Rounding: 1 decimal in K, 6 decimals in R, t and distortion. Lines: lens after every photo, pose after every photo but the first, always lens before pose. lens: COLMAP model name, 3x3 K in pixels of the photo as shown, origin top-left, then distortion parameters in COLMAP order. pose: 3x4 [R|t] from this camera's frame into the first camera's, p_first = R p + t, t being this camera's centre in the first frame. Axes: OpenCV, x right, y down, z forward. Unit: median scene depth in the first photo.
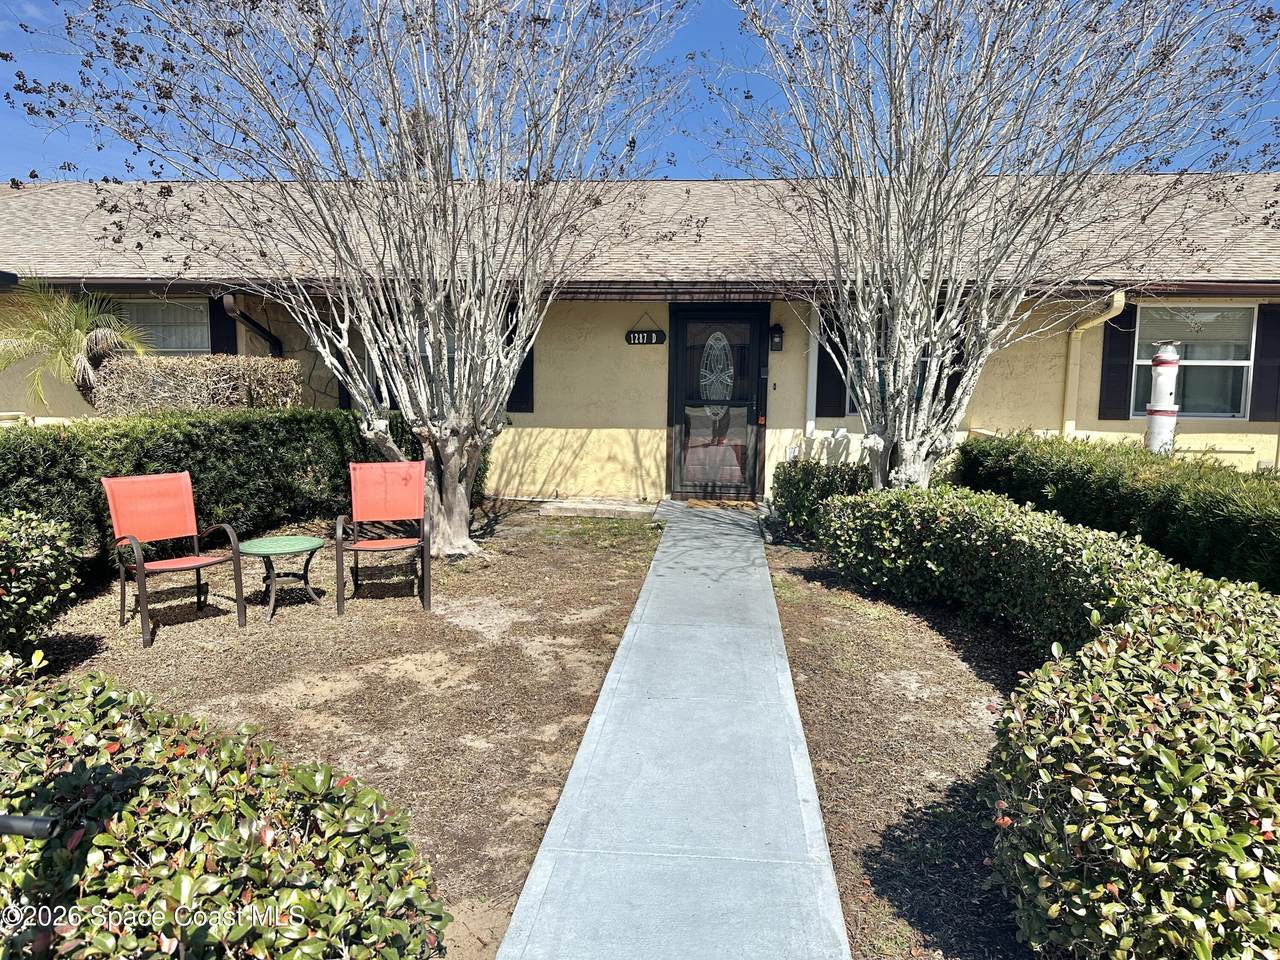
lens RADIAL K [[882.8, 0, 640.0], [0, 882.8, 480.0], [0, 0, 1]] dist [0.116335, -0.190139]
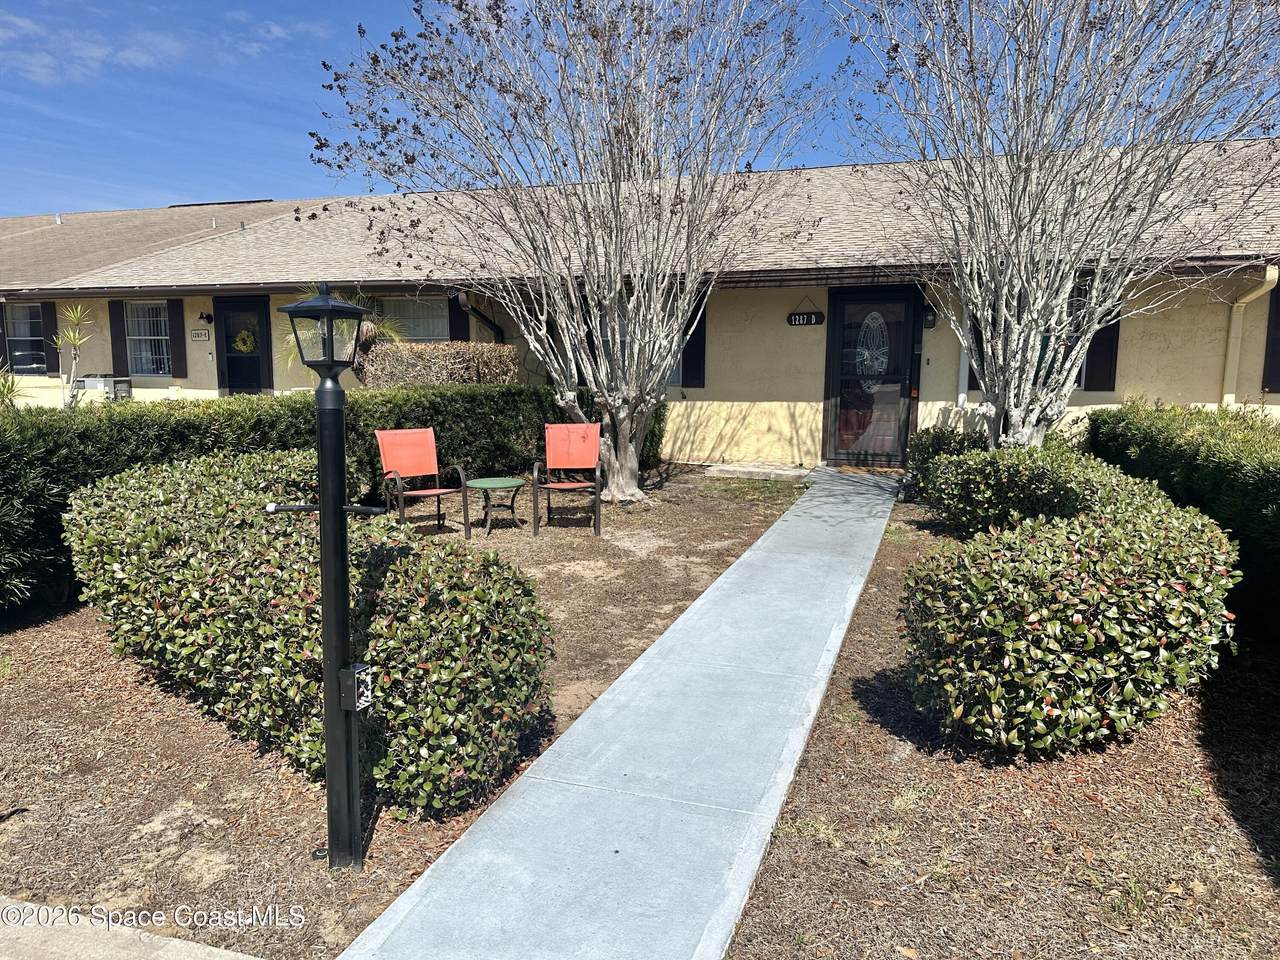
lens RADIAL K [[884.3, 0, 637.9], [0, 884.3, 489.0], [0, 0, 1]] dist [0.179558, -0.276841]
pose [[0.971457, 0.025304, -0.235863, 0.105613], [-0.018422, 0.999339, 0.031336, 0.030361], [0.236500, -0.026096, 0.971281, -0.212582]]
